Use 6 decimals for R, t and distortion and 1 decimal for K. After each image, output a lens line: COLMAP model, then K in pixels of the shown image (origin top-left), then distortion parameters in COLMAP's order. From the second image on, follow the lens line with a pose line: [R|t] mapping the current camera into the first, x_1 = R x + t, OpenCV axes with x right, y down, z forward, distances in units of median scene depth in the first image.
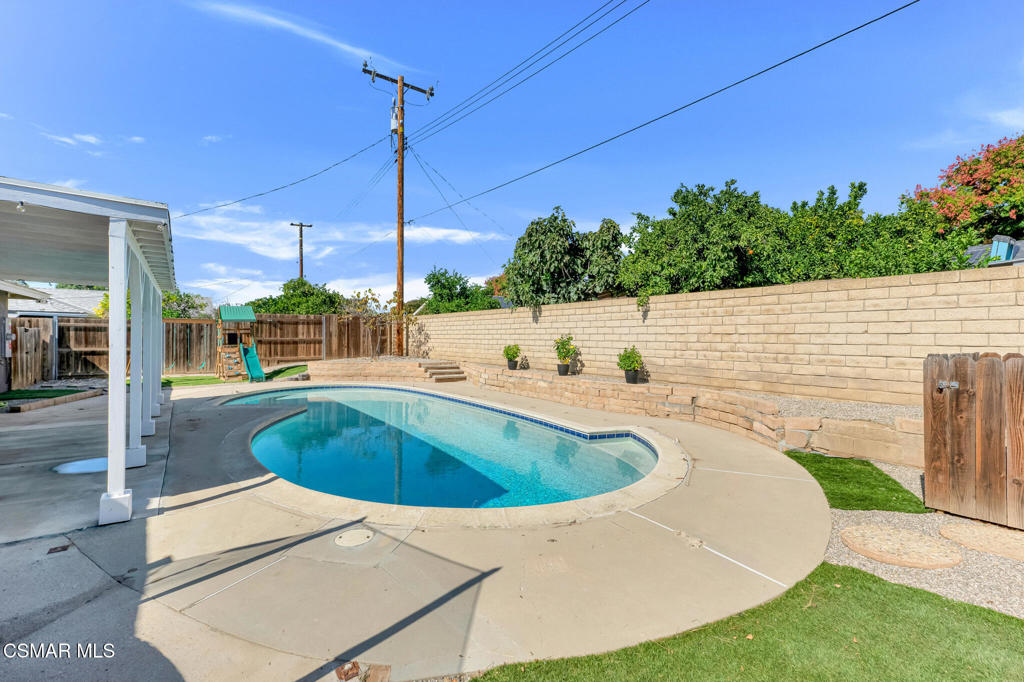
lens RADIAL K [[457.6, 0, 521.9], [0, 457.6, 340.2], [0, 0, 1]] dist [0.016173, -0.000016]
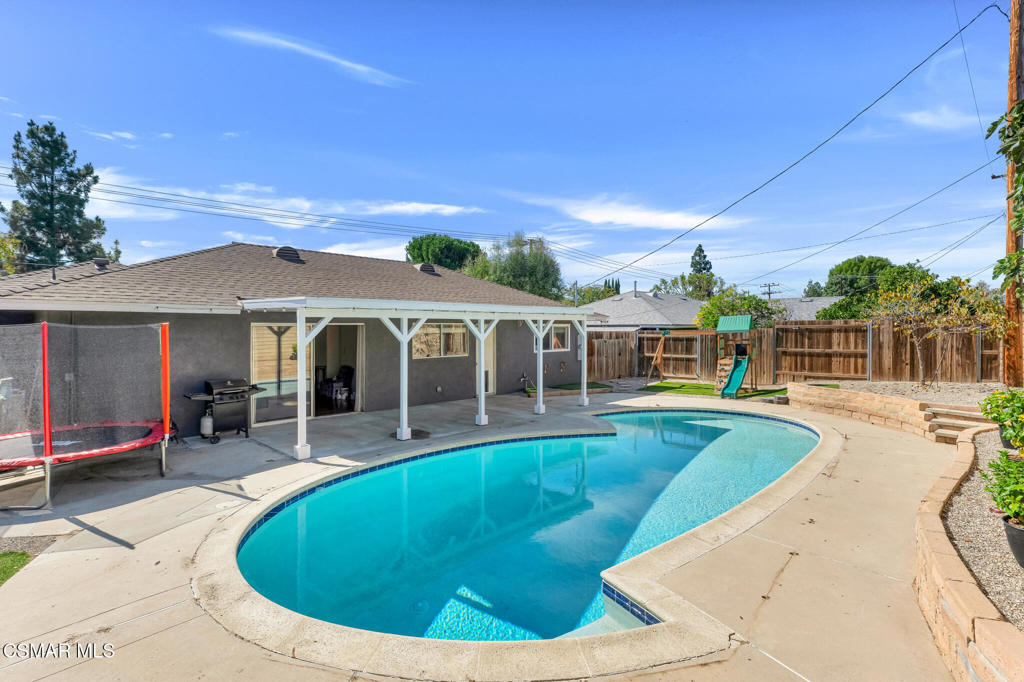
lens RADIAL K [[498.6, 0, 513.8], [0, 498.6, 336.6], [0, 0, 1]] dist [0.002674, 0.000425]
pose [[0.129210, 0.010437, -0.991562, 0.302041], [-0.003641, 0.999943, 0.010051, -0.035028], [0.991611, 0.002312, 0.129241, 0.361546]]
